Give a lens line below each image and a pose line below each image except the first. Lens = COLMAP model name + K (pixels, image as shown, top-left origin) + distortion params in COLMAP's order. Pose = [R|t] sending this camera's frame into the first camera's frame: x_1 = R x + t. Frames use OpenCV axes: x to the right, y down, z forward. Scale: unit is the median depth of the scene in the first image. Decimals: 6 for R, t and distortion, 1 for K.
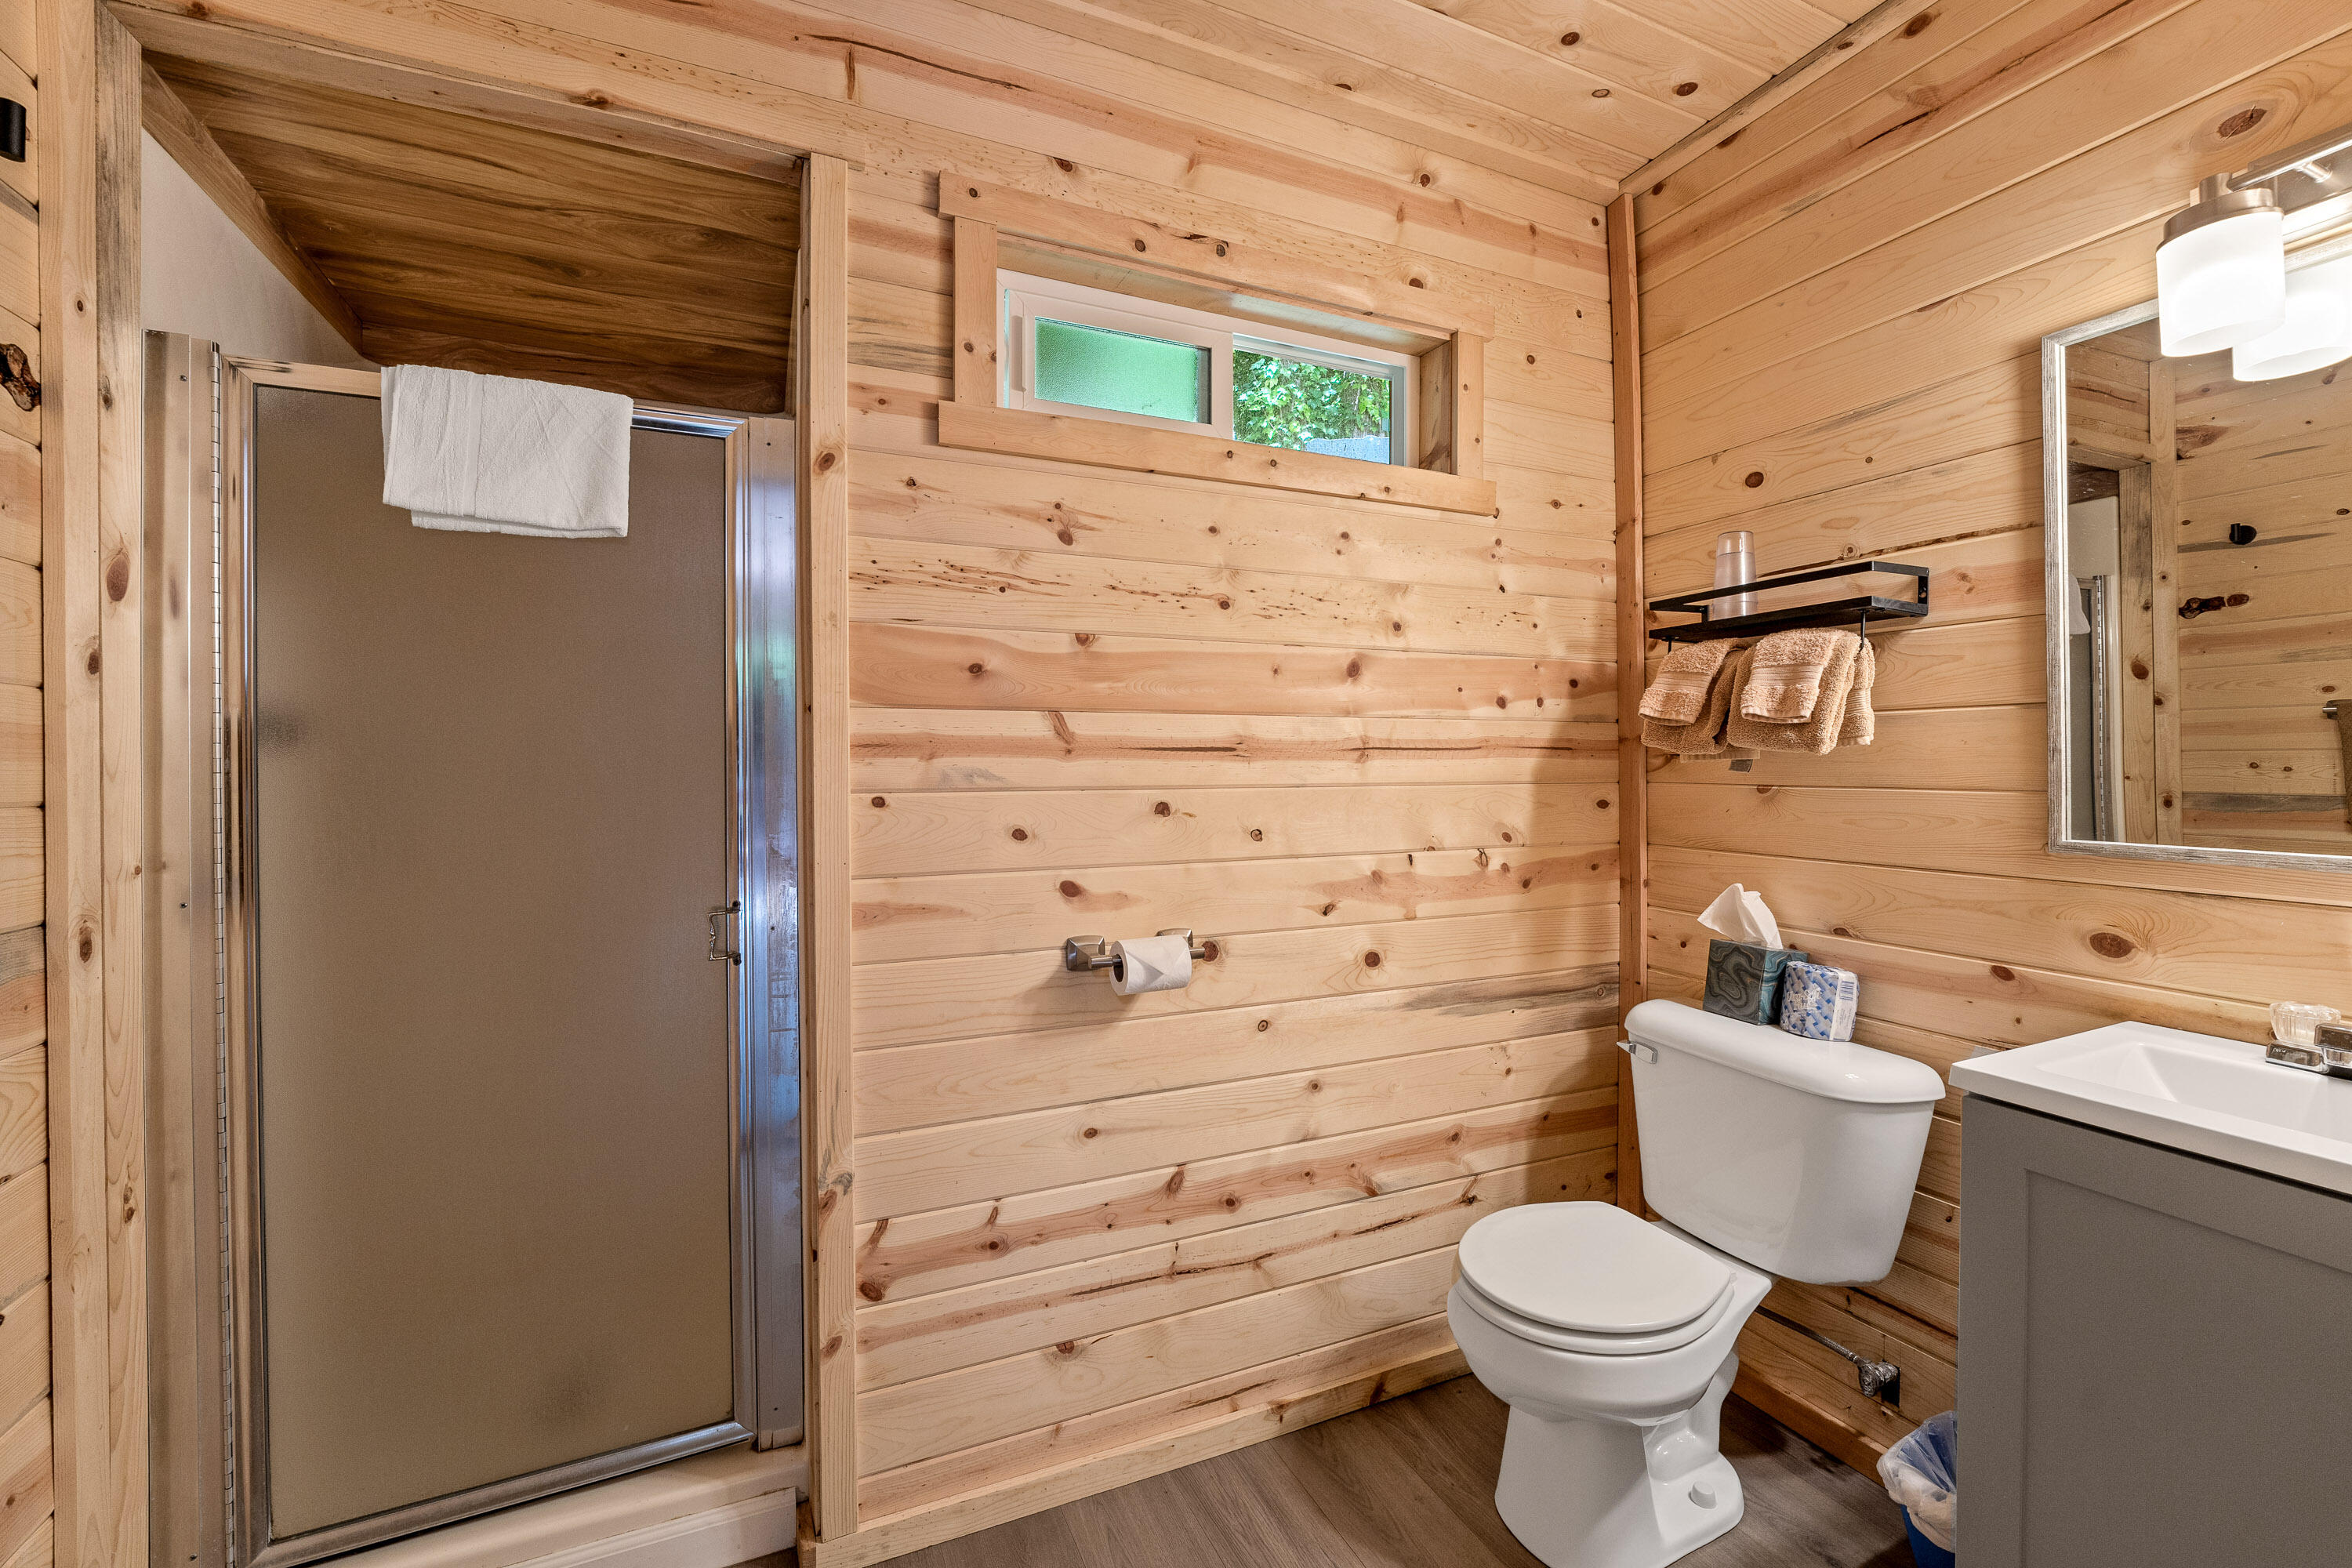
lens RADIAL K [[959.2, 0, 1176.6], [0, 959.2, 771.1], [0, 0, 1]] dist [-0.018824, -0.000232]
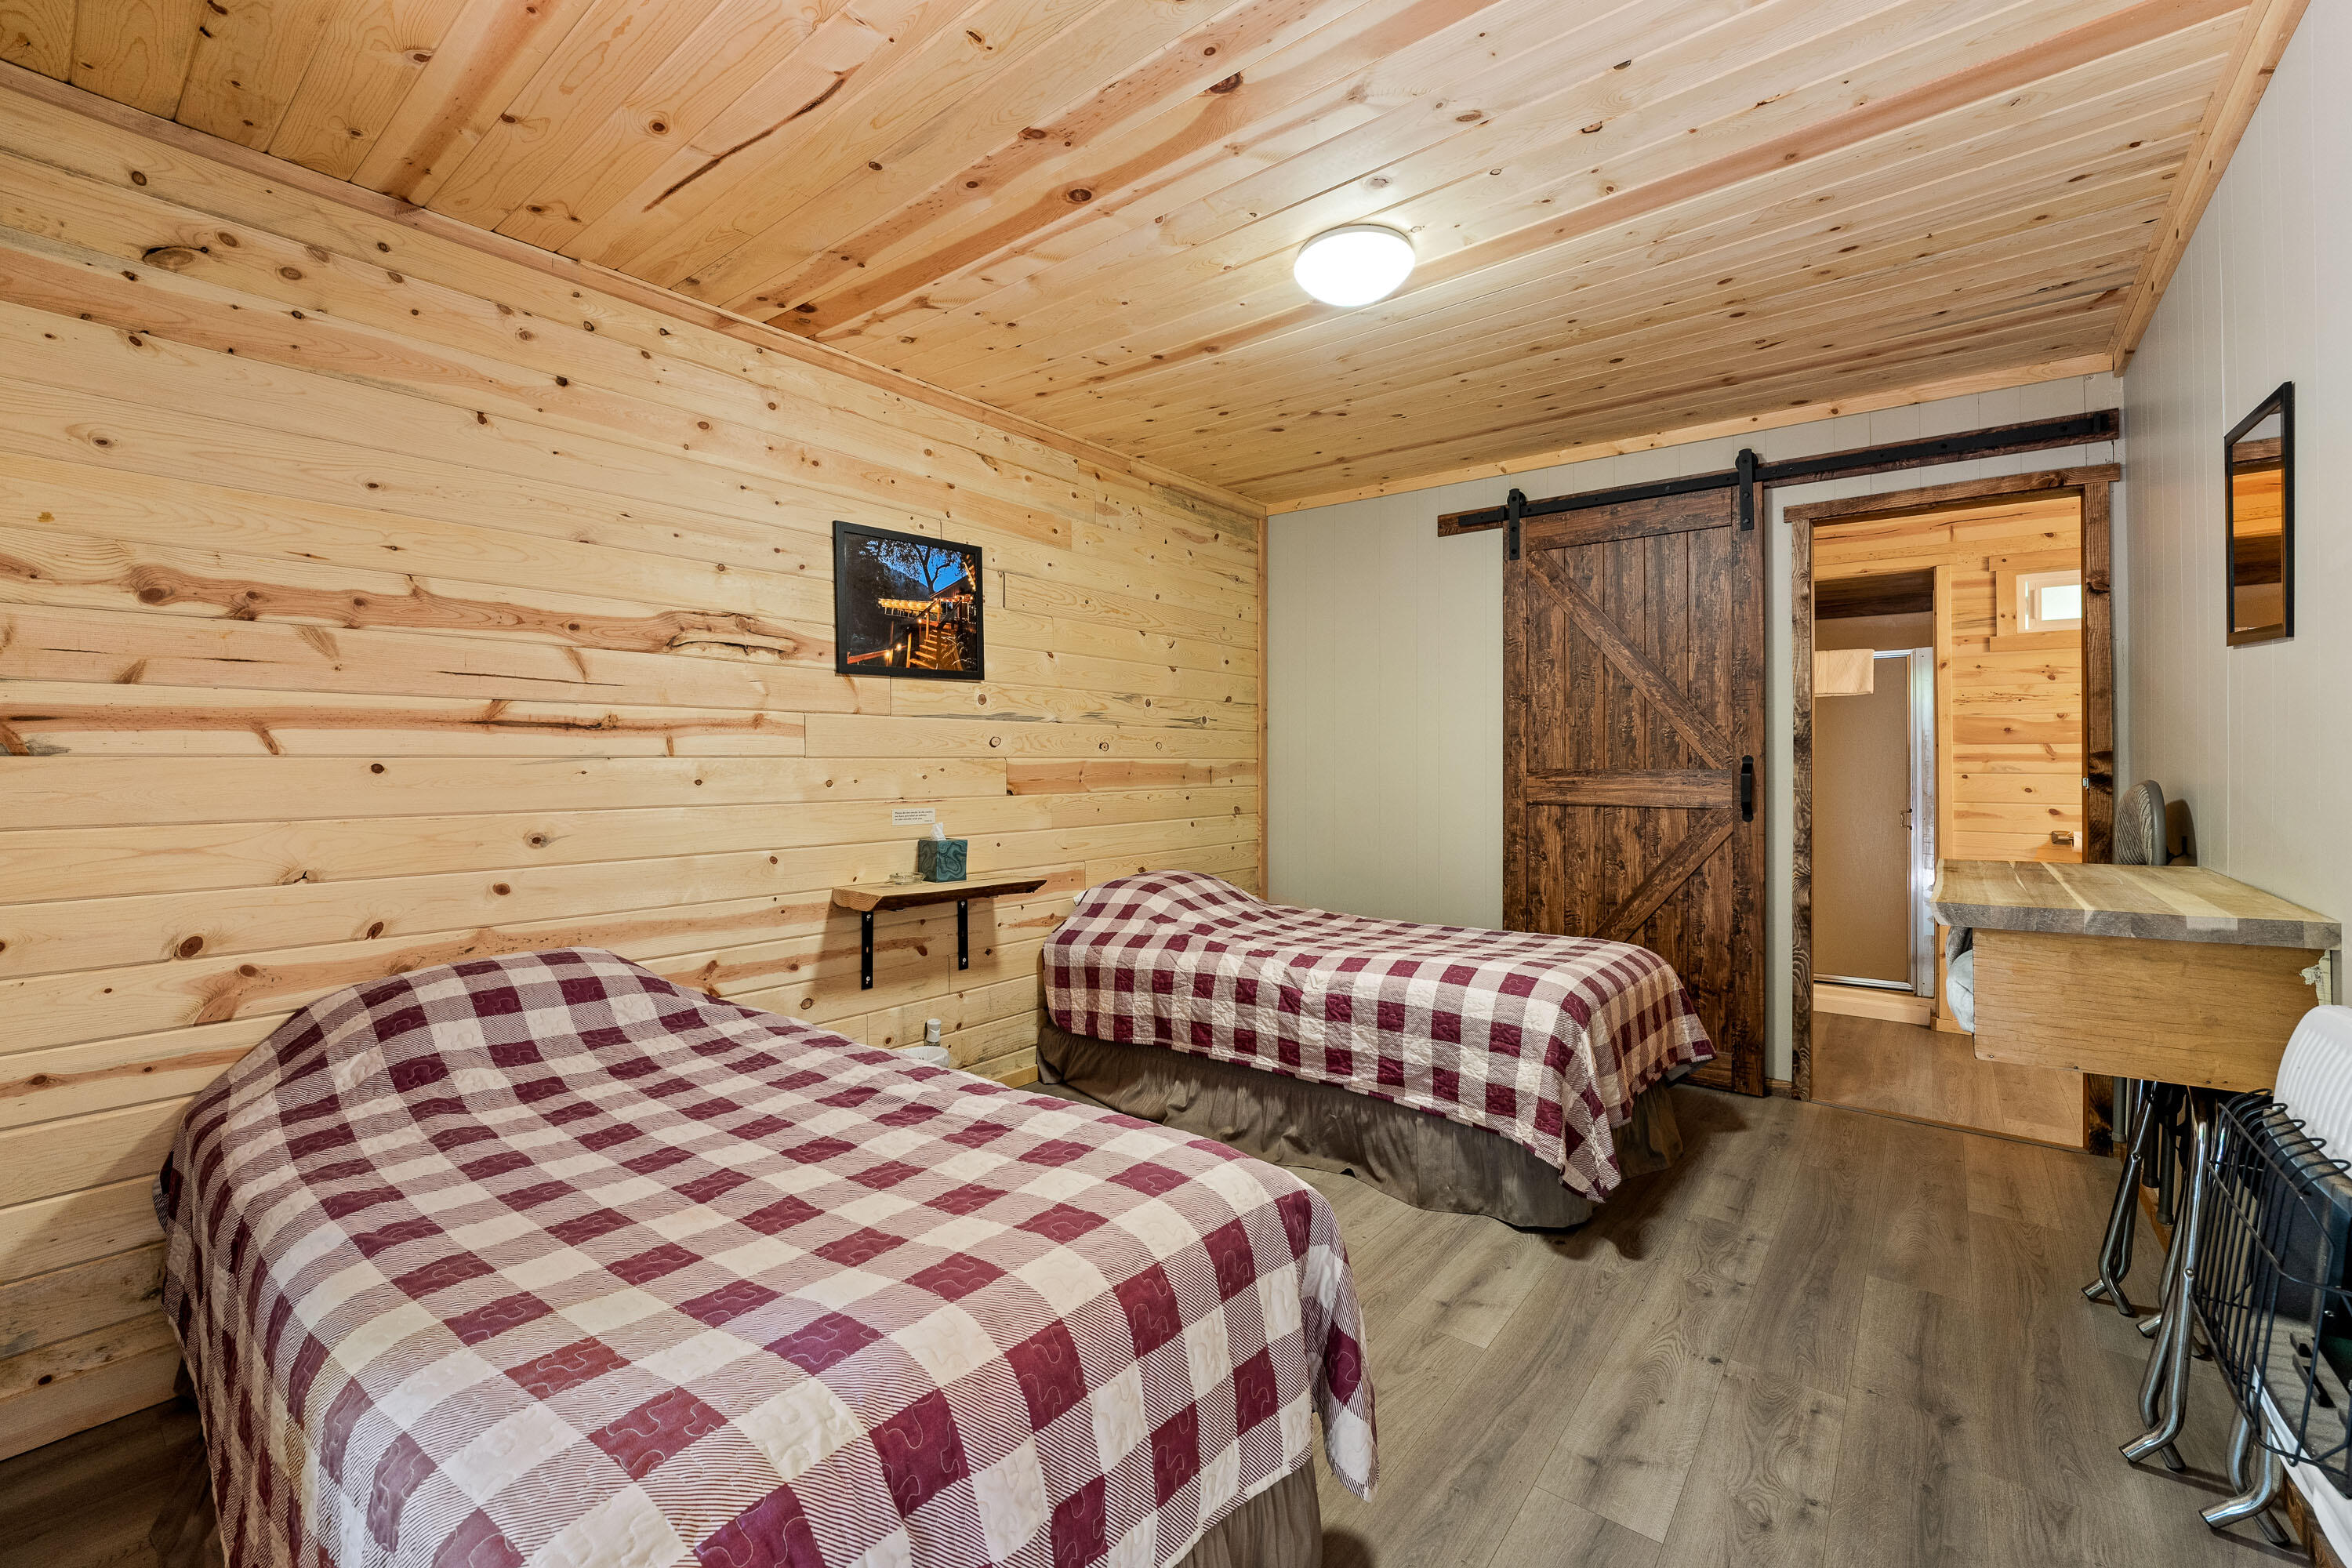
lens RADIAL K [[959.2, 0, 1184.6], [0, 959.2, 764.6], [0, 0, 1]] dist [-0.018824, -0.000232]
pose [[0.455282, 0.003543, -0.890340, 1.166955], [0.002114, 0.999985, 0.005060, -0.024553], [0.890345, -0.004186, 0.455268, -2.418720]]
